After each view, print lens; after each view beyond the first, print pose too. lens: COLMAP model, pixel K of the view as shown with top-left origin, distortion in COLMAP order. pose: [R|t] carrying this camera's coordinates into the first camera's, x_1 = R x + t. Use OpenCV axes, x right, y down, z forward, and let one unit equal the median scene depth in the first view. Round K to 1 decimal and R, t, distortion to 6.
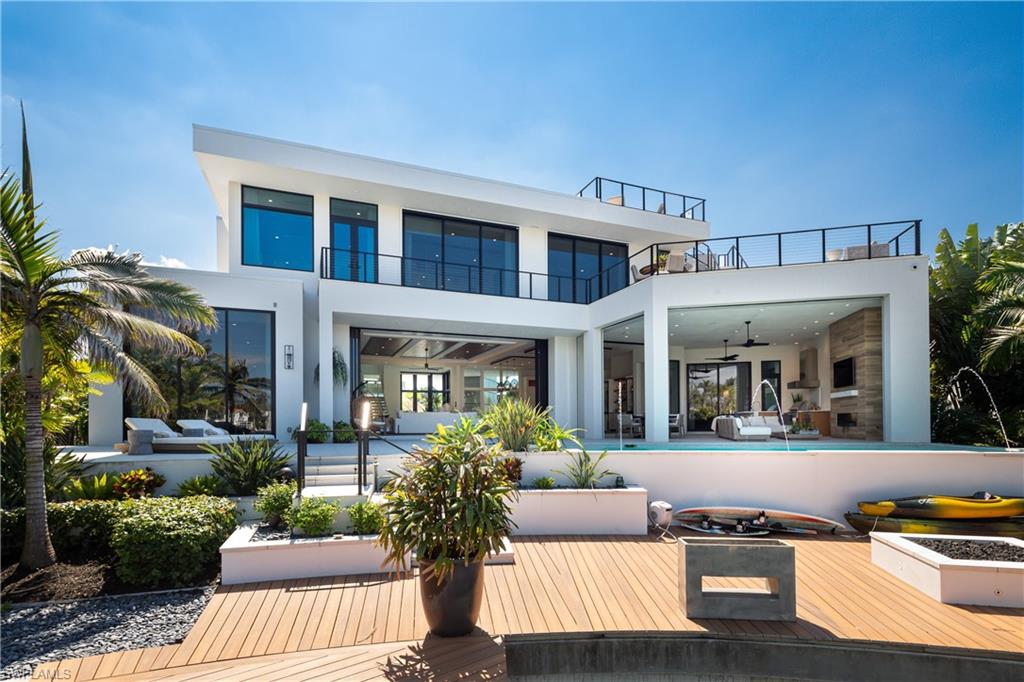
lens RADIAL K [[494.0, 0, 512.0], [0, 494.0, 341.0], [0, 0, 1]] dist [0.001736, 0.000136]
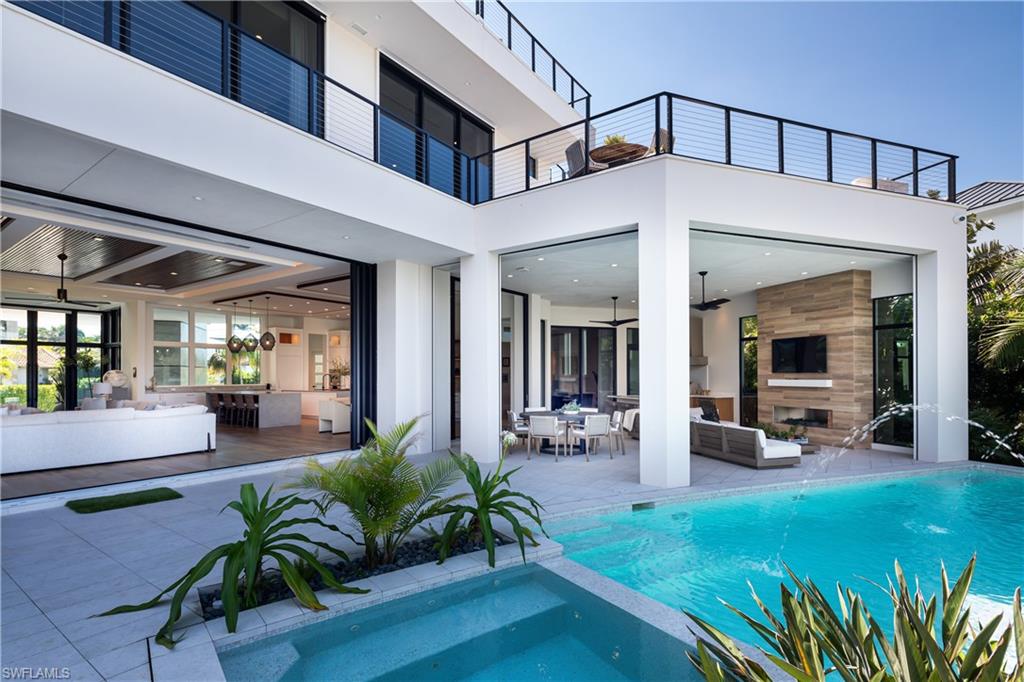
lens RADIAL K [[499.2, 0, 512.7], [0, 499.2, 357.3], [0, 0, 1]] dist [0.003720, 0.000392]
pose [[0.844645, 0.025889, 0.534700, -0.080008], [-0.094681, 0.990308, 0.101615, 0.025286], [-0.526887, -0.136455, 0.838910, 0.455780]]
